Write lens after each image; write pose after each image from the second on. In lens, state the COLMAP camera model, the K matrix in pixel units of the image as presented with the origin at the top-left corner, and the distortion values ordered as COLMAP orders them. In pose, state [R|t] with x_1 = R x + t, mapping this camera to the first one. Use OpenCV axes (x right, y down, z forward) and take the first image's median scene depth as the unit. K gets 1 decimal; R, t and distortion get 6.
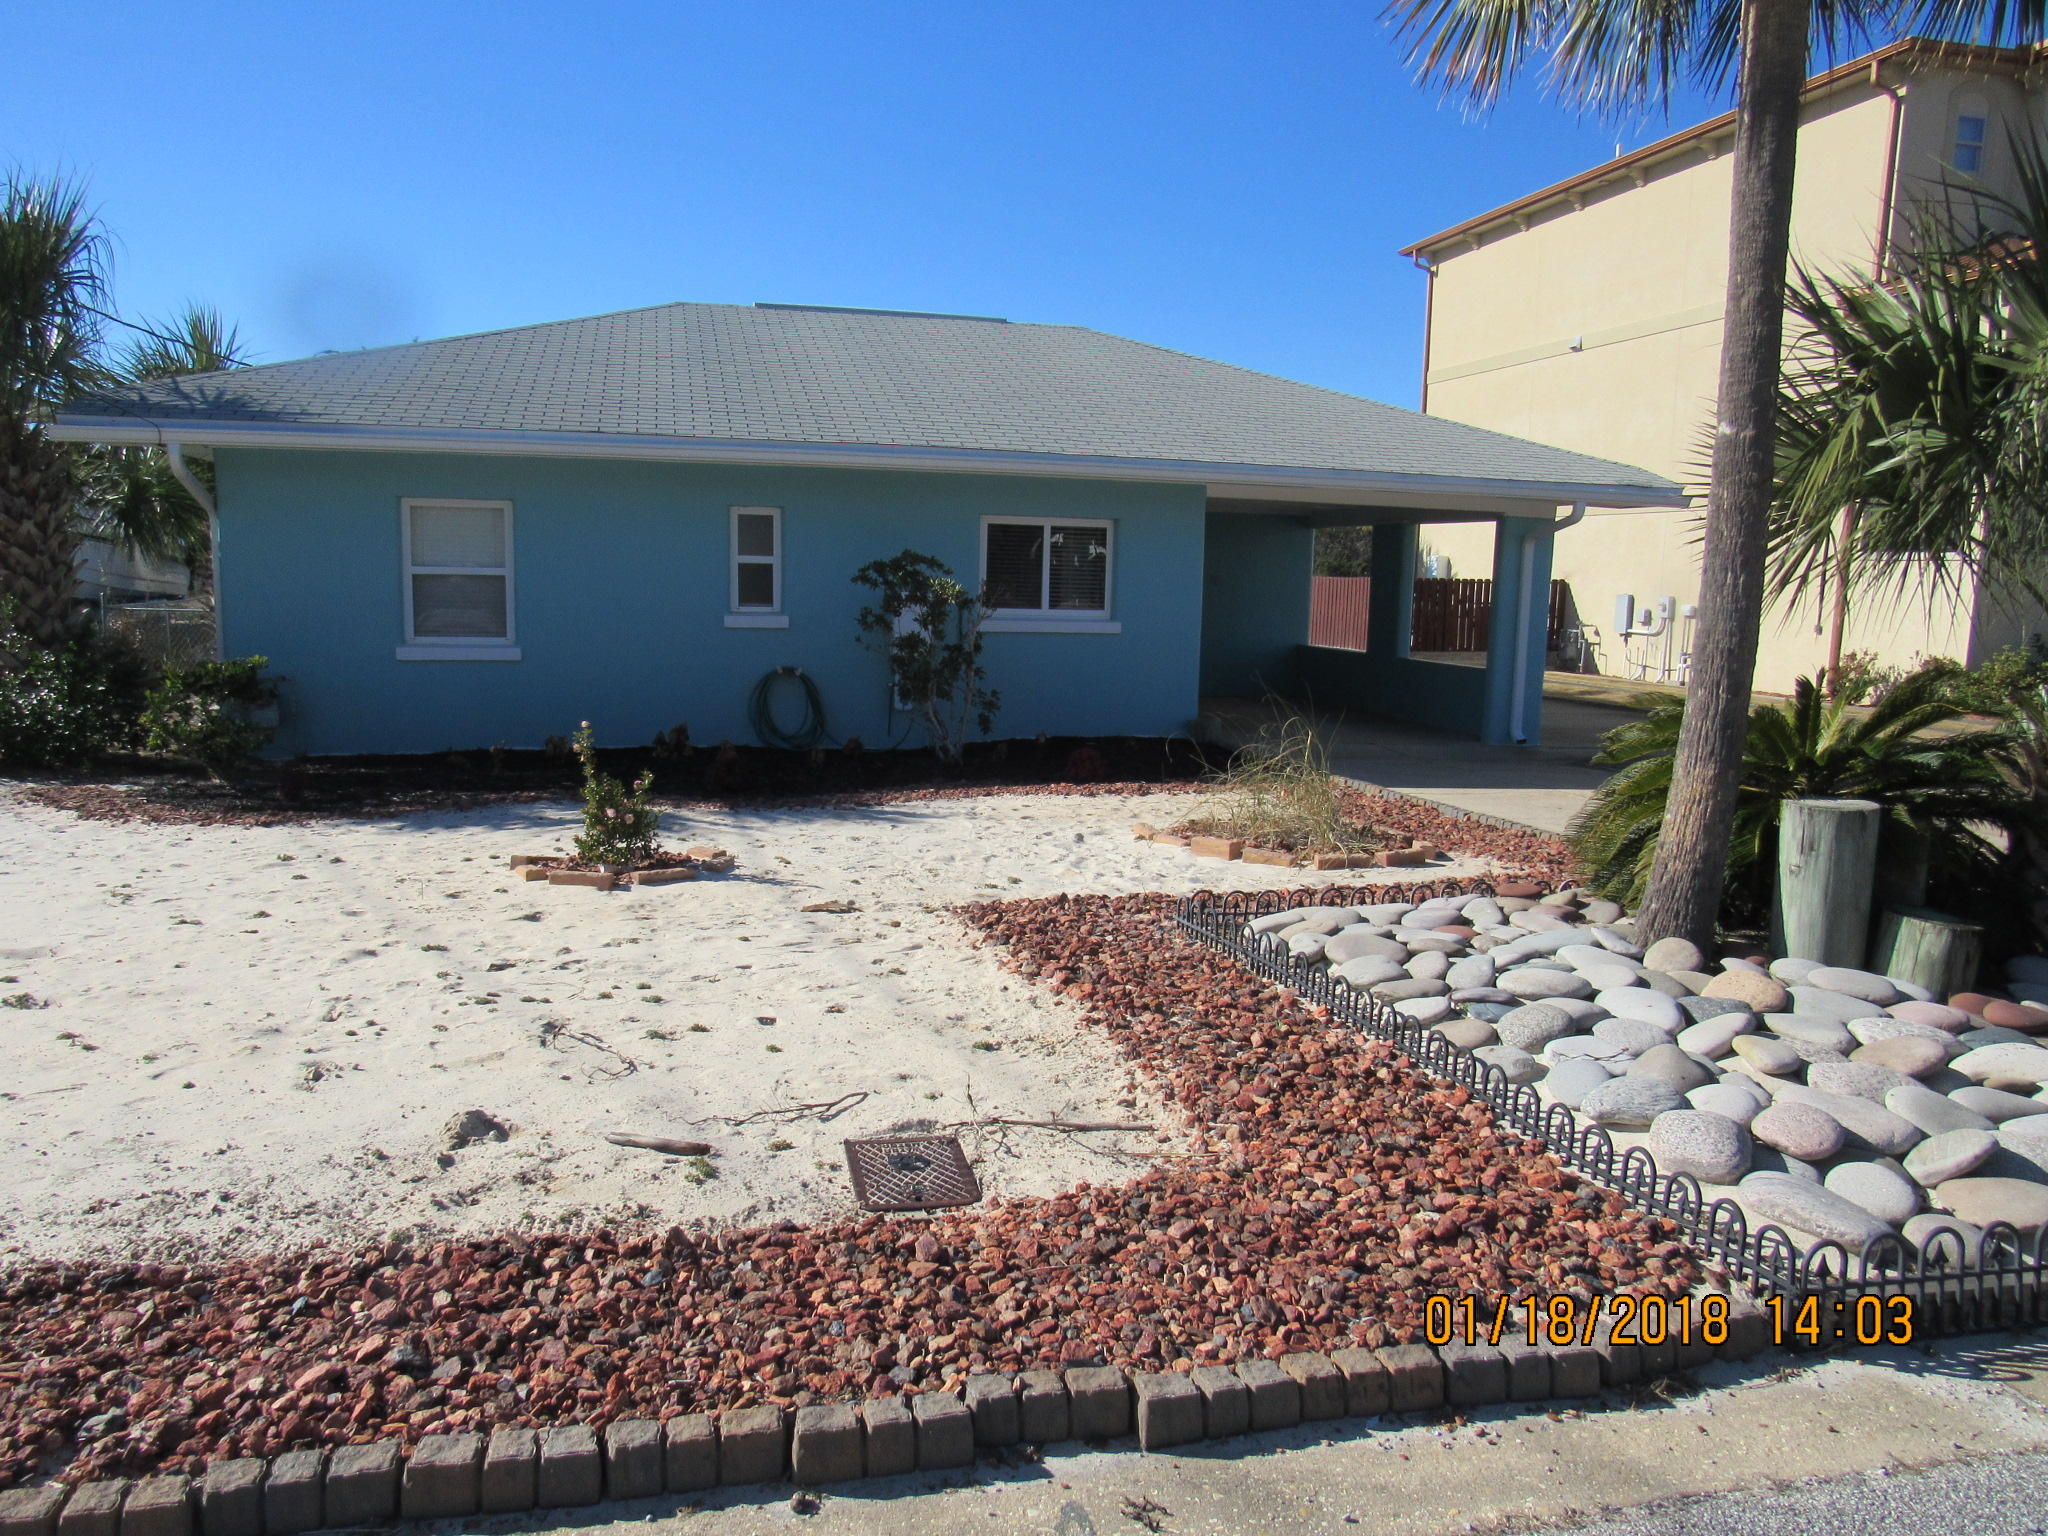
lens RADIAL K [[1457.2, 0, 1024.0], [0, 1457.2, 768.0], [0, 0, 1]] dist [-0.005839, -0.000565]
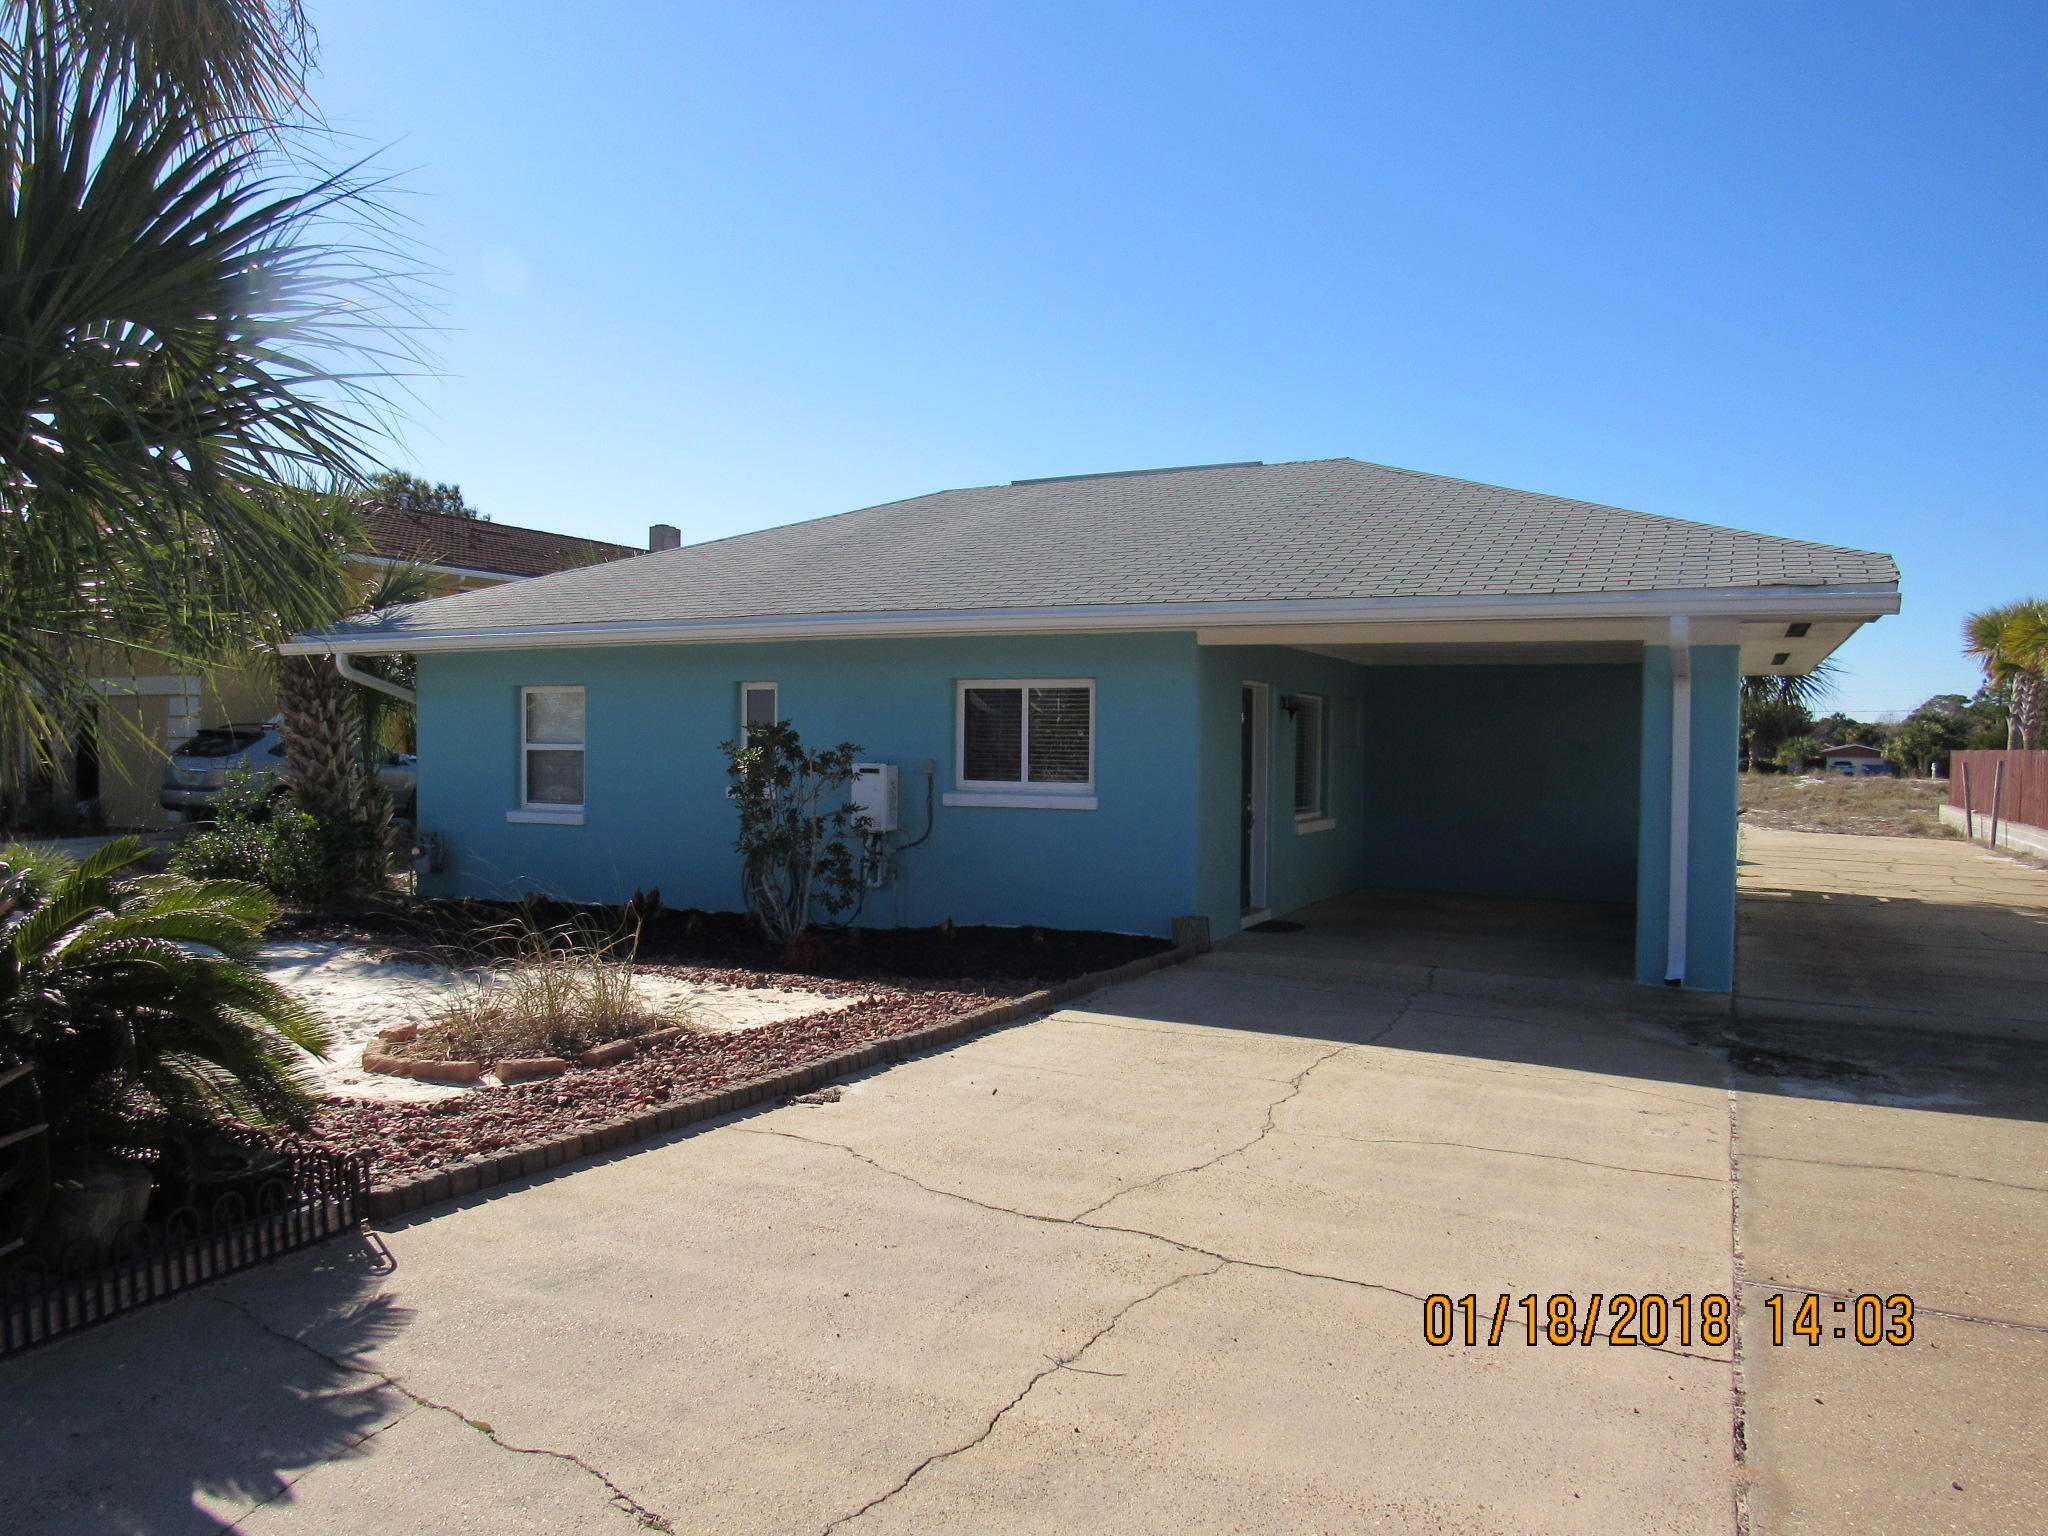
lens RADIAL K [[1457.2, 0, 1024.0], [0, 1457.2, 768.0], [0, 0, 1]] dist [-0.005839, -0.000565]
pose [[0.765228, -0.003684, -0.643748, 0.591327], [-0.073703, 0.992907, -0.093293, -0.034221], [0.639526, 0.118837, 0.759529, 0.322353]]
